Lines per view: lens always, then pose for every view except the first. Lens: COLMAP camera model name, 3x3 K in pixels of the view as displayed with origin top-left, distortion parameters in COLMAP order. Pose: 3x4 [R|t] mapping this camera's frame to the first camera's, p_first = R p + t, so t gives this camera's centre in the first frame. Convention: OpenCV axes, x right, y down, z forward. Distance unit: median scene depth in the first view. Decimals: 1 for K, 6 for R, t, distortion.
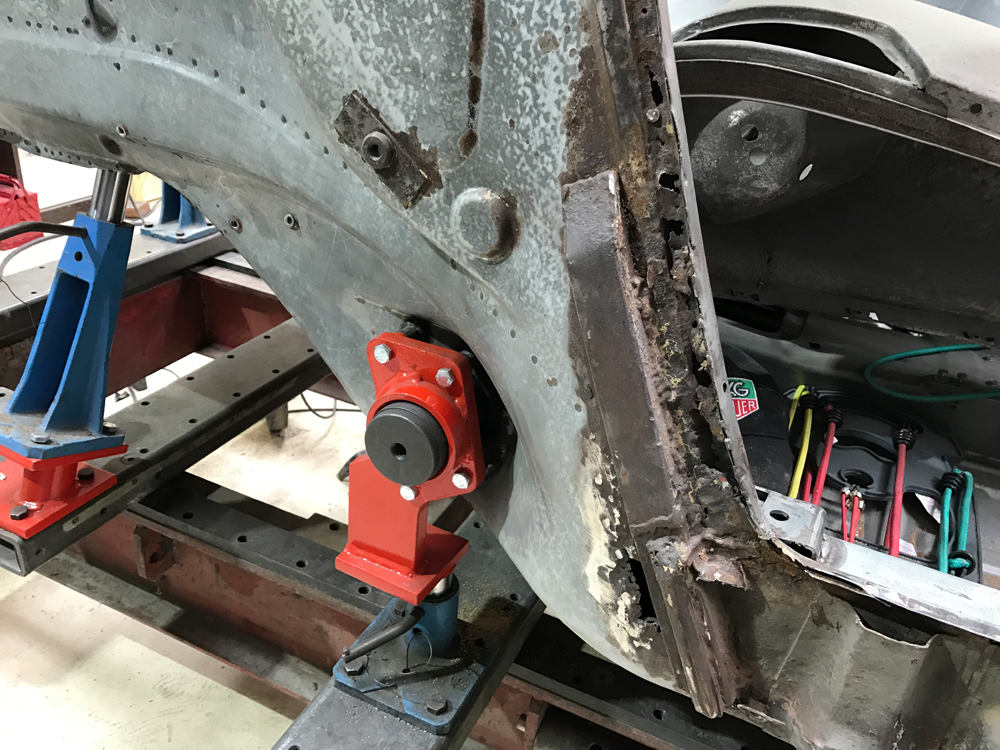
lens RADIAL K [[832.2, 0, 499.6], [0, 832.2, 370.0], [0, 0, 1]] dist [0.026219, -0.015769]
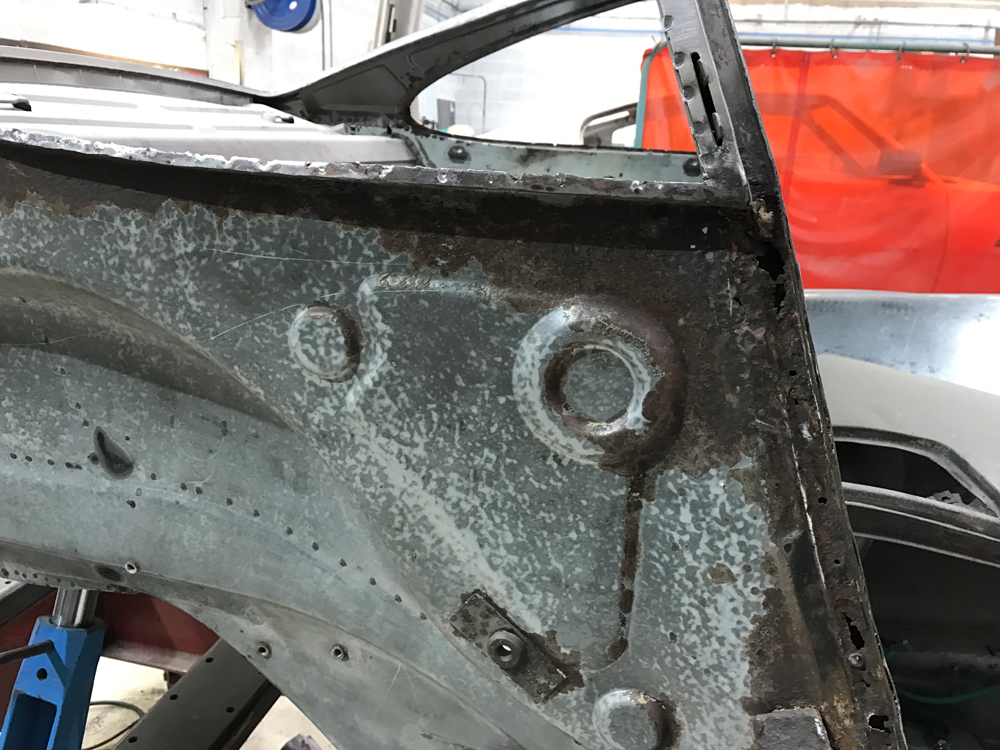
lens RADIAL K [[832.2, 0, 499.6], [0, 832.2, 370.0], [0, 0, 1]] dist [0.026219, -0.015769]
pose [[0.979528, -0.083549, 0.183151, -0.317563], [0.115804, 0.978058, -0.173182, -0.435447], [-0.164663, 0.190846, 0.967711, 0.047403]]
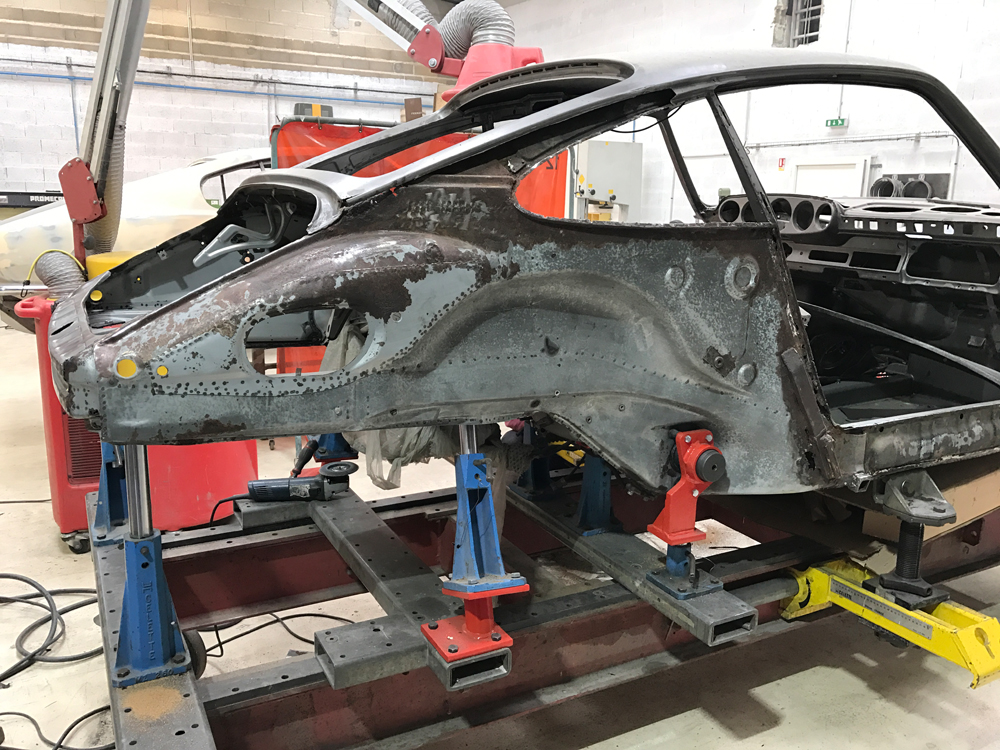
lens RADIAL K [[832.2, 0, 499.6], [0, 832.2, 370.0], [0, 0, 1]] dist [0.026219, -0.015769]
pose [[0.593686, -0.234618, 0.769735, -3.278729], [0.394045, 0.918781, -0.023873, -0.520362], [-0.701616, 0.317484, 0.637917, -0.444241]]
